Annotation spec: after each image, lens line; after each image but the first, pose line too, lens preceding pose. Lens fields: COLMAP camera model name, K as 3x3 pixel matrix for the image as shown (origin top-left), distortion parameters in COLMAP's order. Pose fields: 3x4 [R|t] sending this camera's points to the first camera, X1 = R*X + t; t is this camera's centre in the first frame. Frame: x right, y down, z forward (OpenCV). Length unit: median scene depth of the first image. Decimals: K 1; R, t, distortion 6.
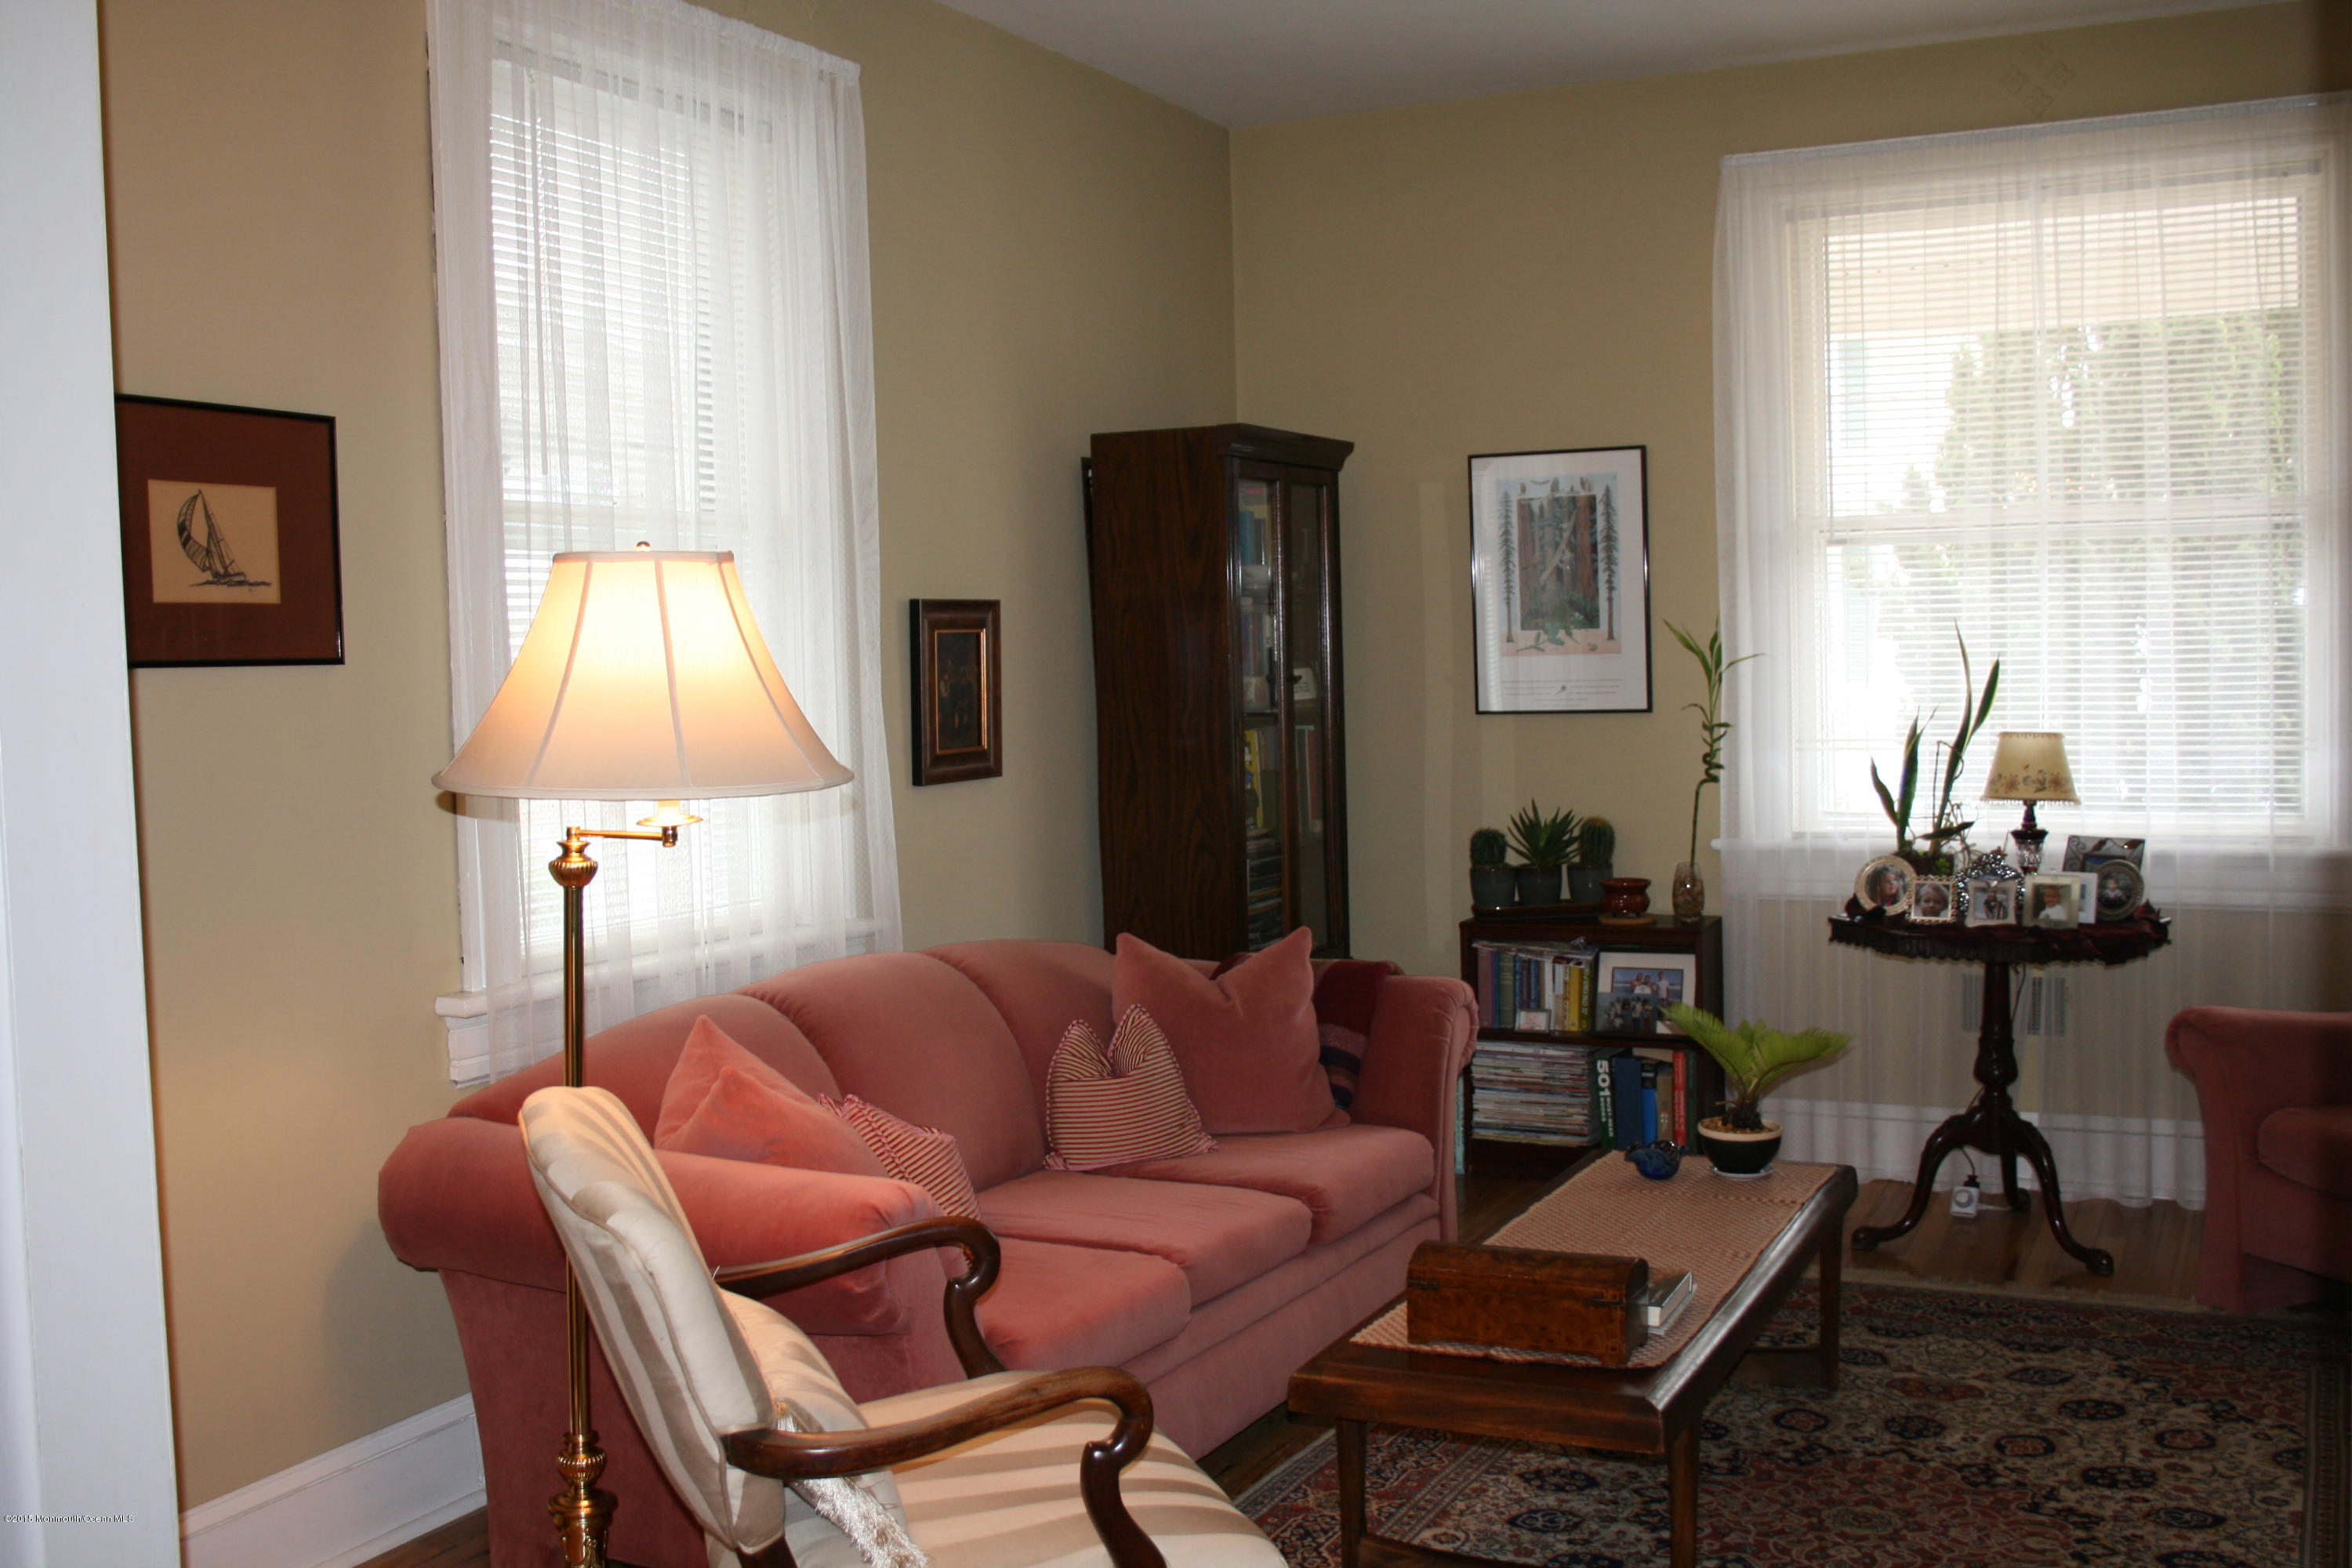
lens RADIAL K [[2315.5, 0, 1176.0], [0, 2315.5, 784.0], [0, 0, 1]] dist [-0.009111, -0.008714]
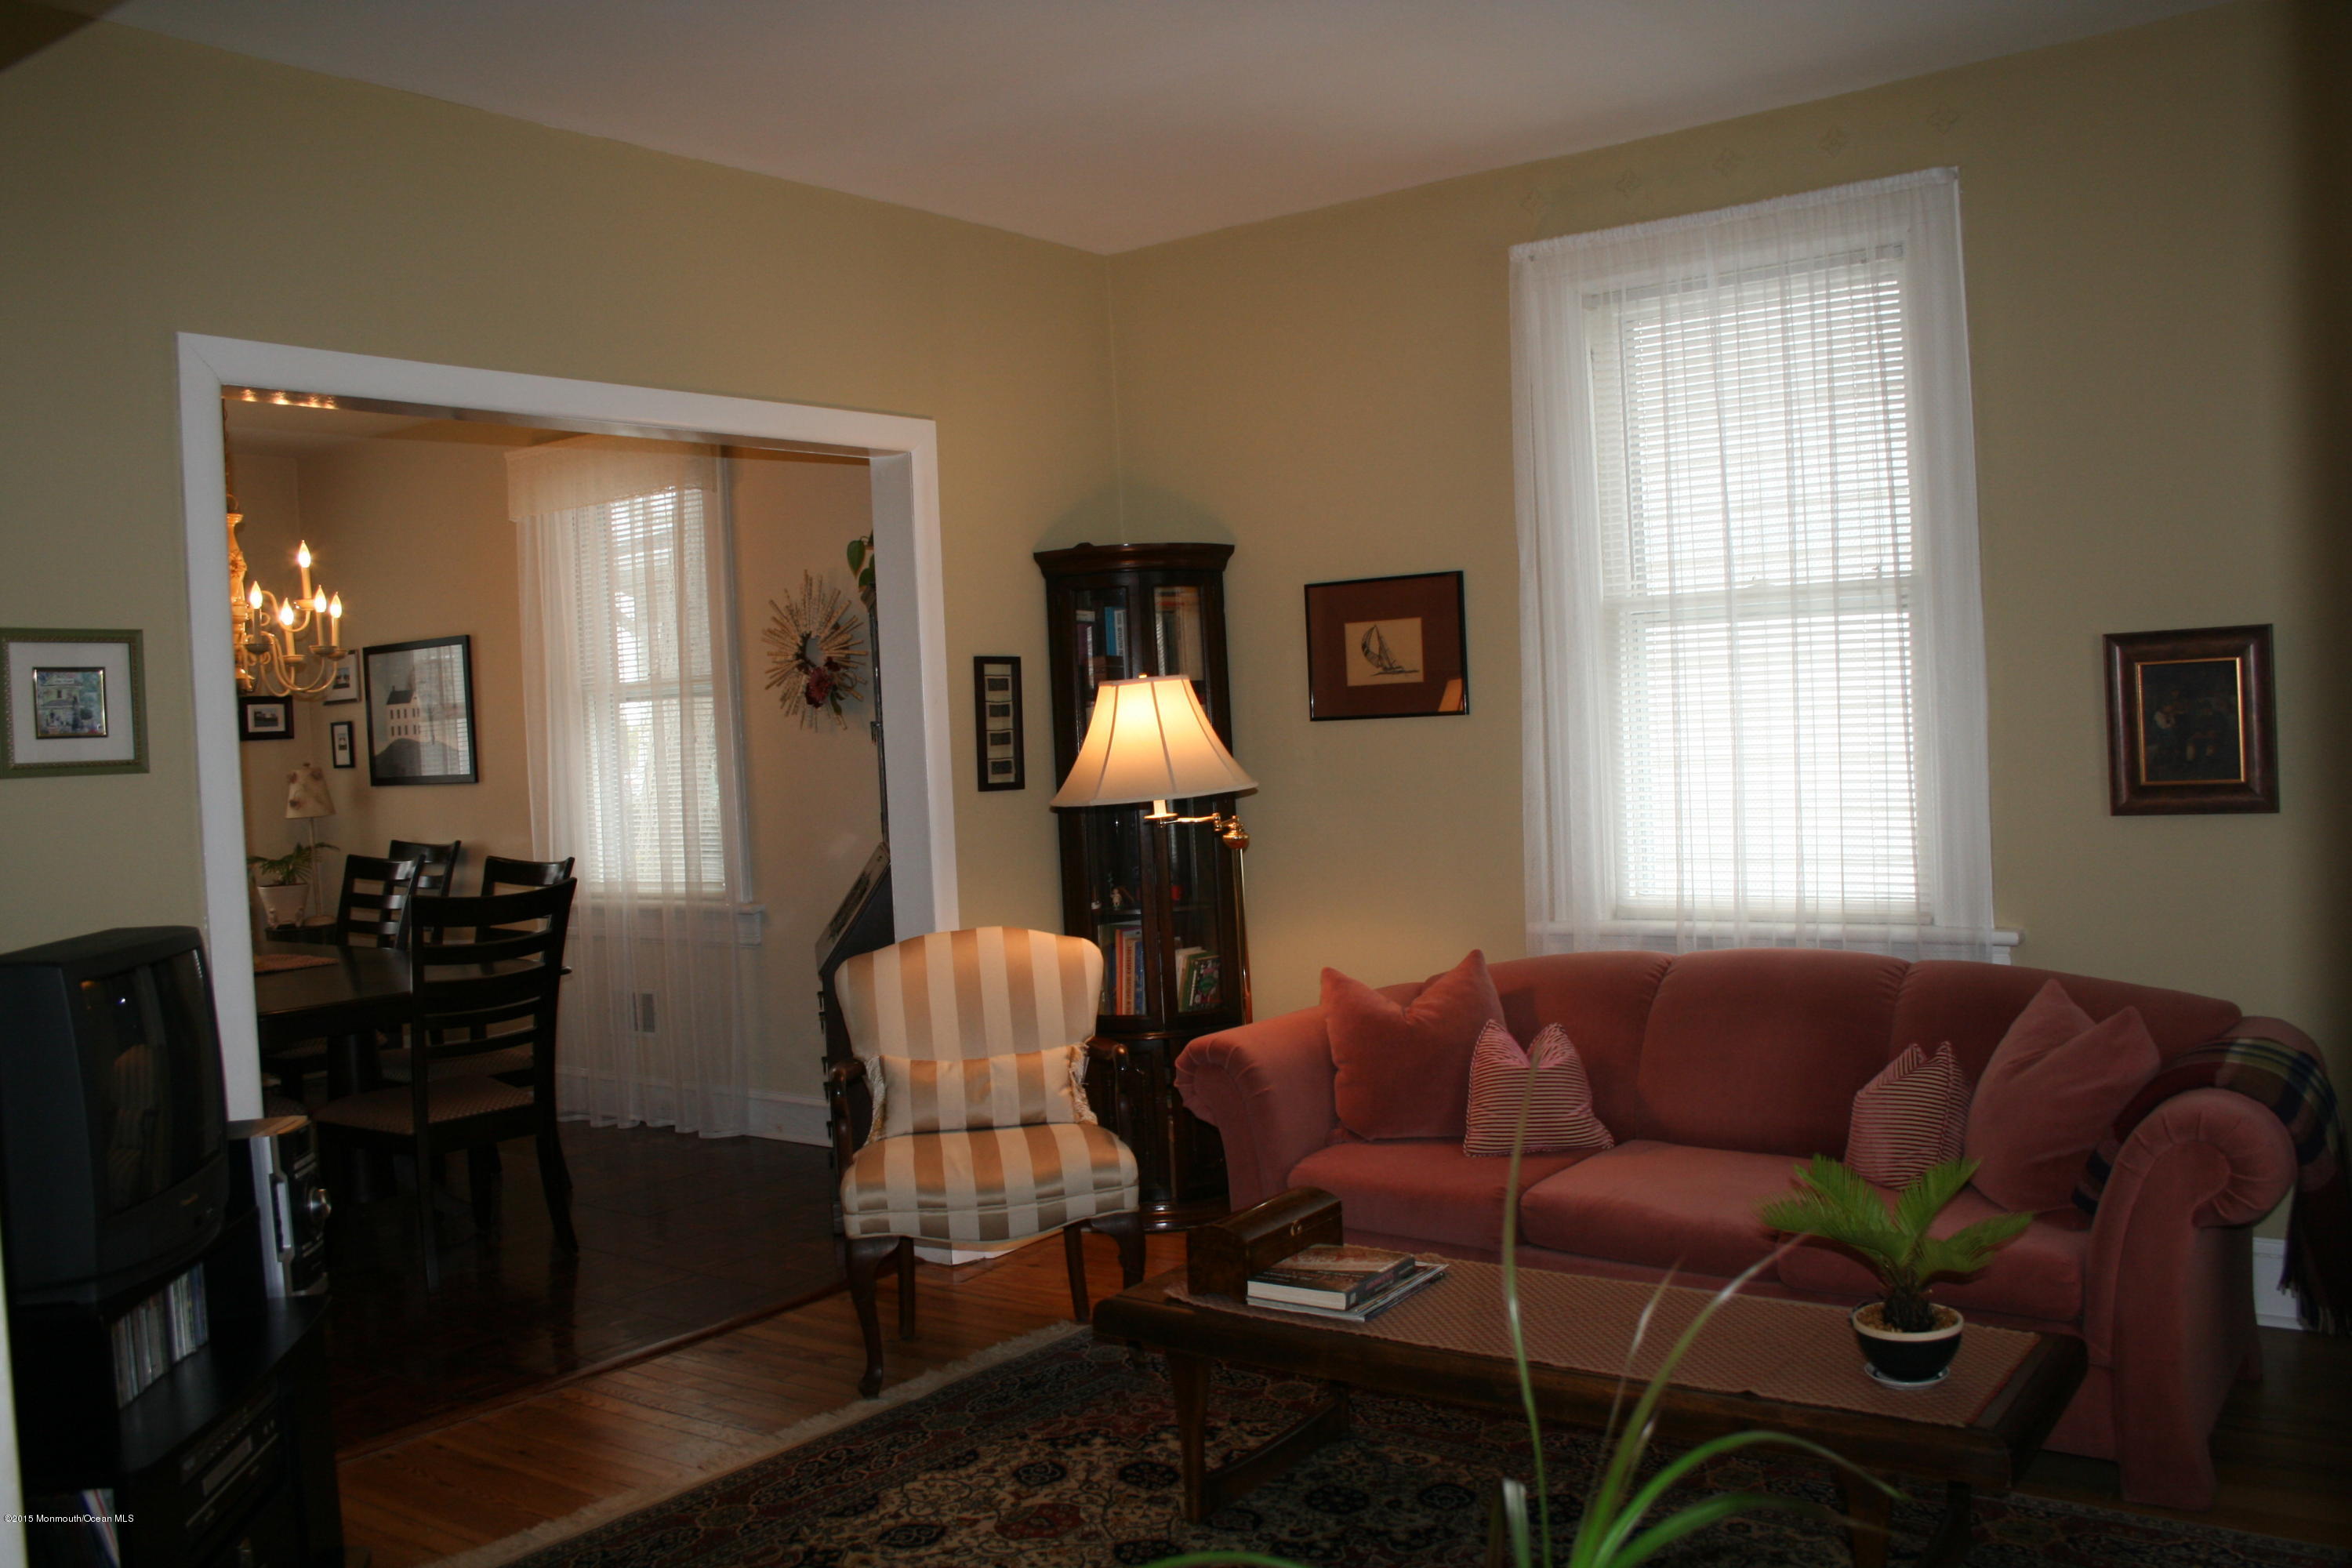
lens RADIAL K [[1967.3, 0, 1176.0], [0, 1967.3, 784.0], [0, 0, 1]] dist [0.004801, 0.001400]
pose [[-0.120922, 0.066648, -0.990422, 1.037167], [-0.002869, 0.997716, 0.067489, -0.091263], [0.992658, 0.011003, -0.120455, 0.895275]]
